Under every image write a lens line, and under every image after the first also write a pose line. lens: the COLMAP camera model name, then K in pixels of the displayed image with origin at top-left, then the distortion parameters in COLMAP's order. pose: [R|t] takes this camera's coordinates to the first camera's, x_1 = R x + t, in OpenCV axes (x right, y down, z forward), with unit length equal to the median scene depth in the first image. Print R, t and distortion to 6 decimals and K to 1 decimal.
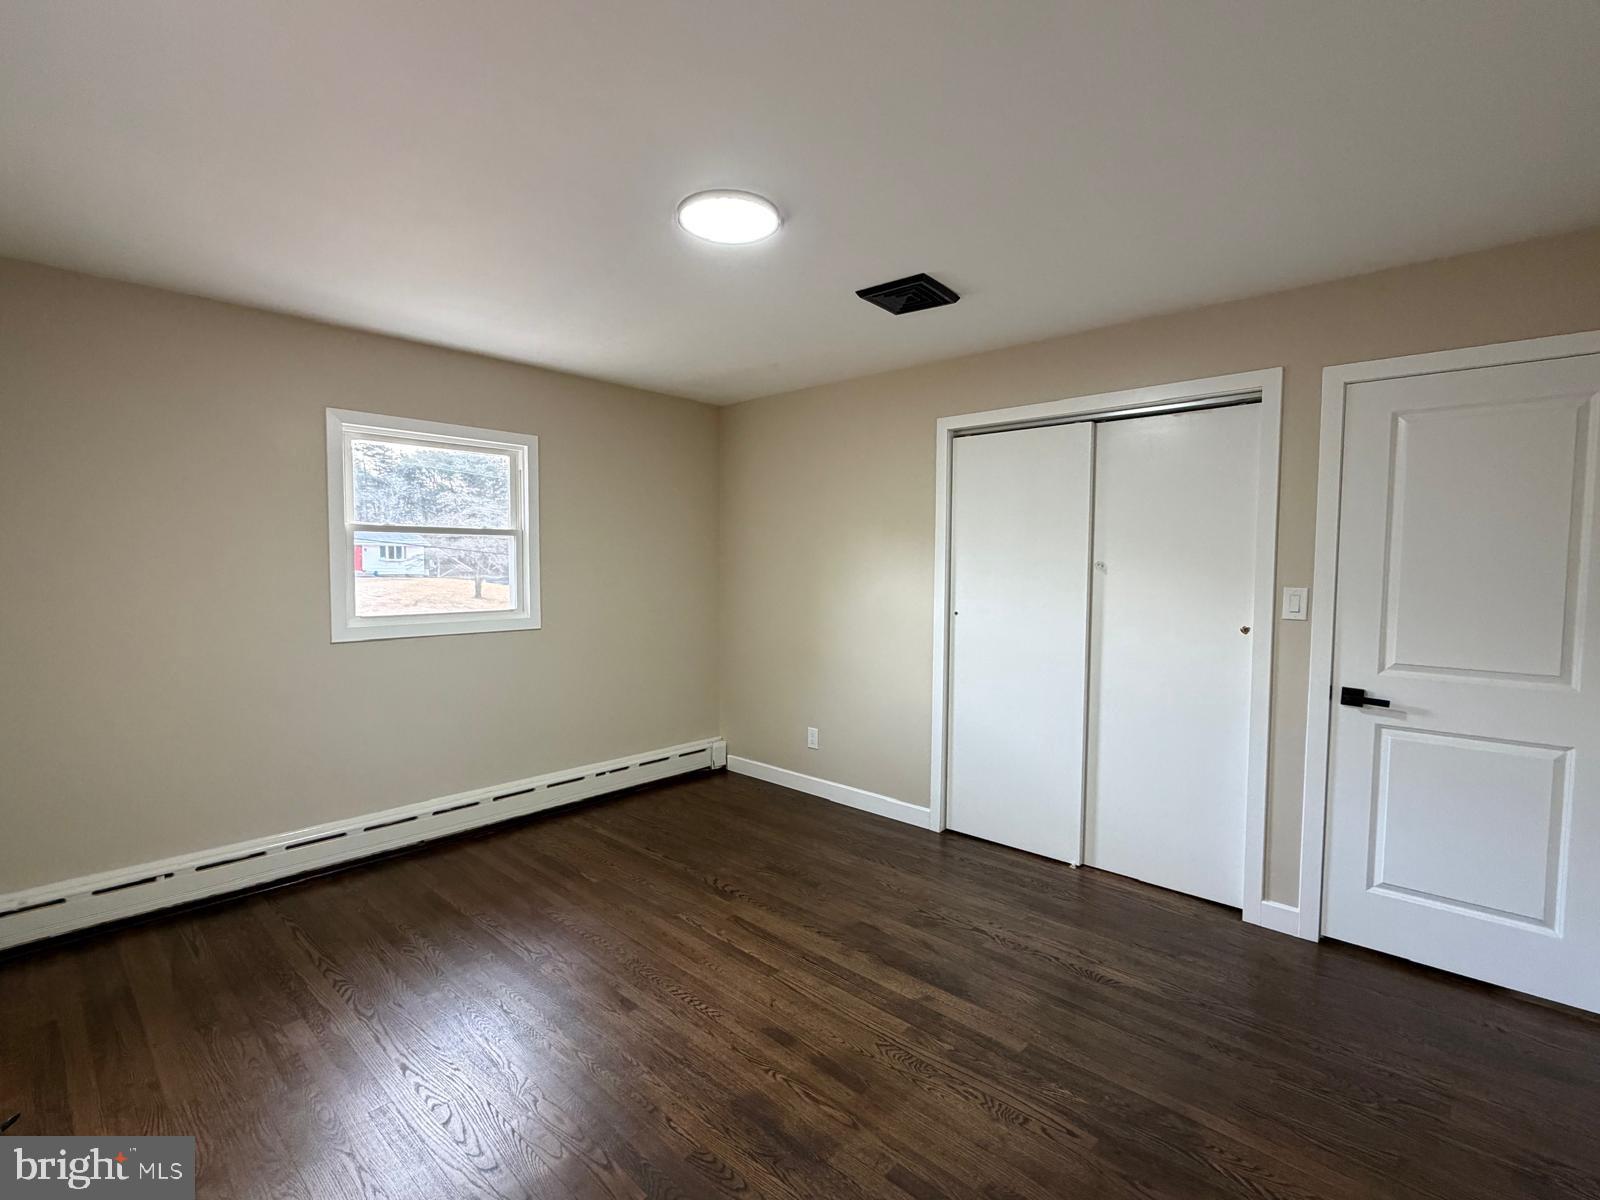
lens RADIAL K [[606.7, 0, 650.9], [0, 606.7, 593.3], [0, 0, 1]] dist [0.007812, -0.000114]
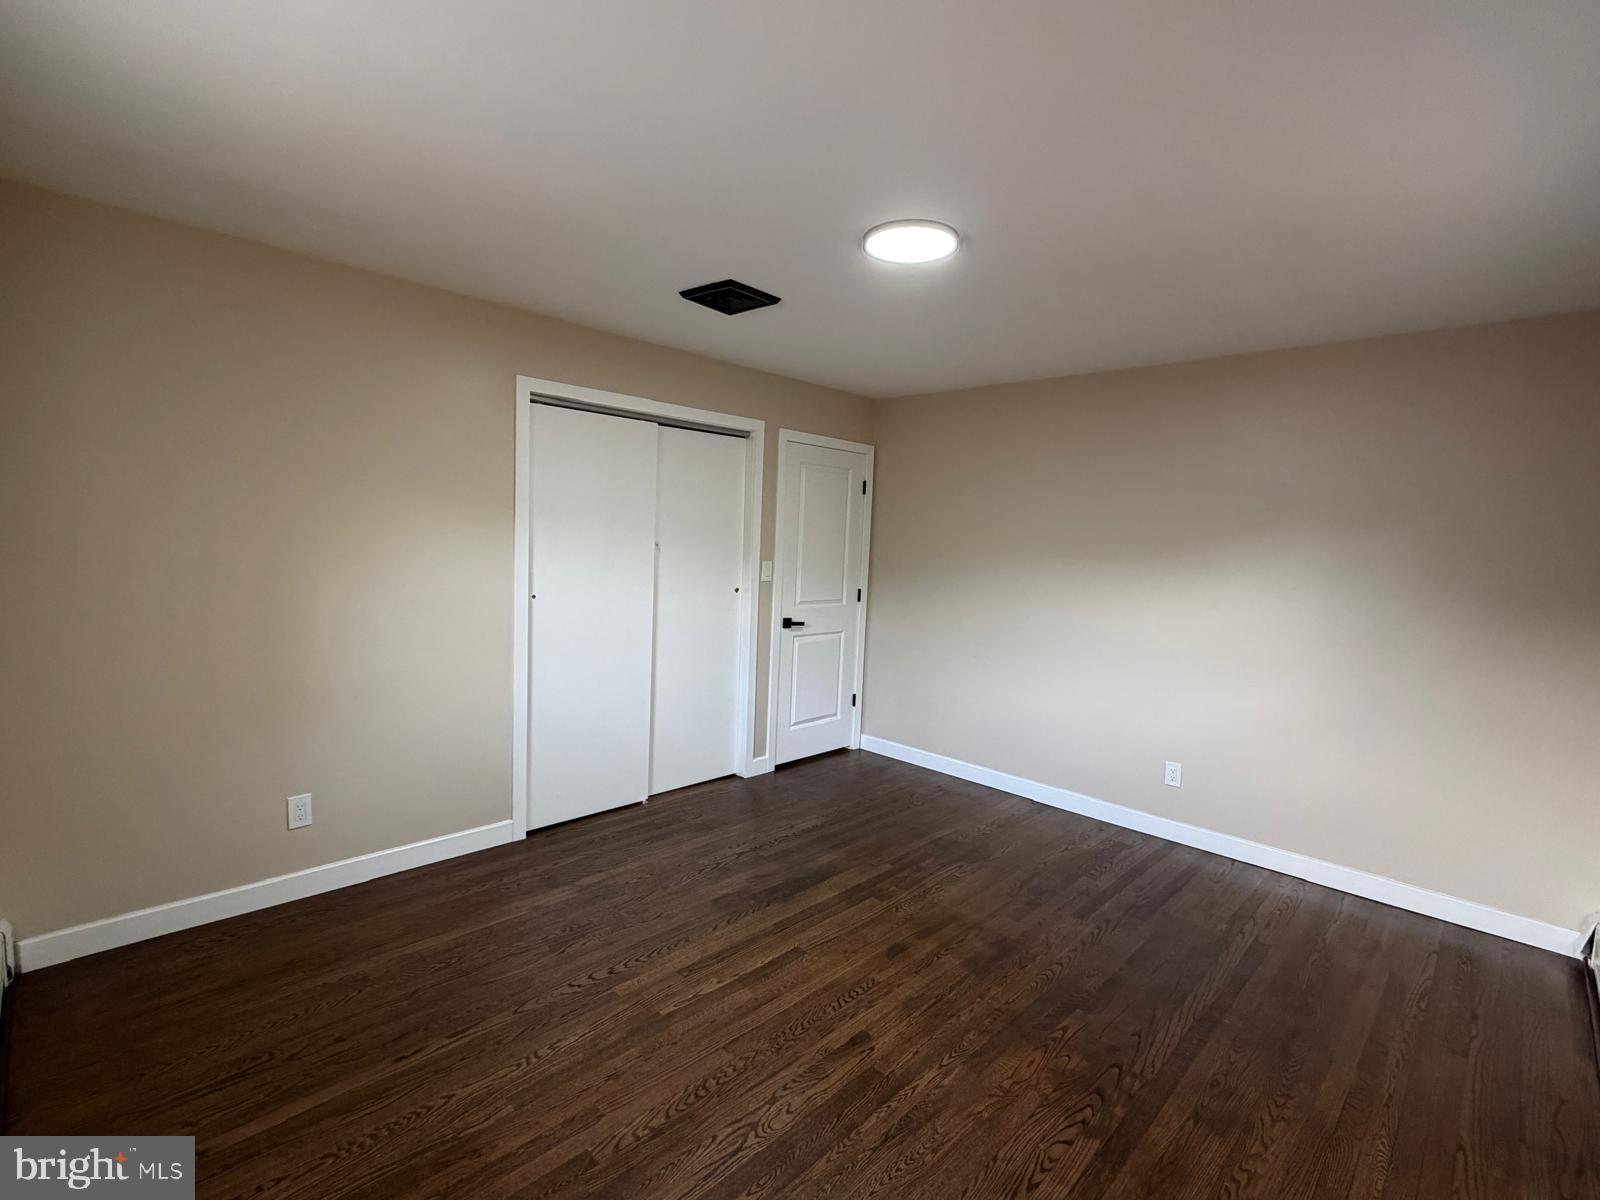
lens RADIAL K [[746.5, 0, 797.2], [0, 746.5, 600.0], [0, 0, 1]] dist [0.000854, -0.000172]
pose [[0.031941, -0.087993, 0.995609, -0.917687], [0.021301, 0.995951, 0.087339, -0.077121], [-0.999263, 0.018418, 0.033686, 0.858654]]
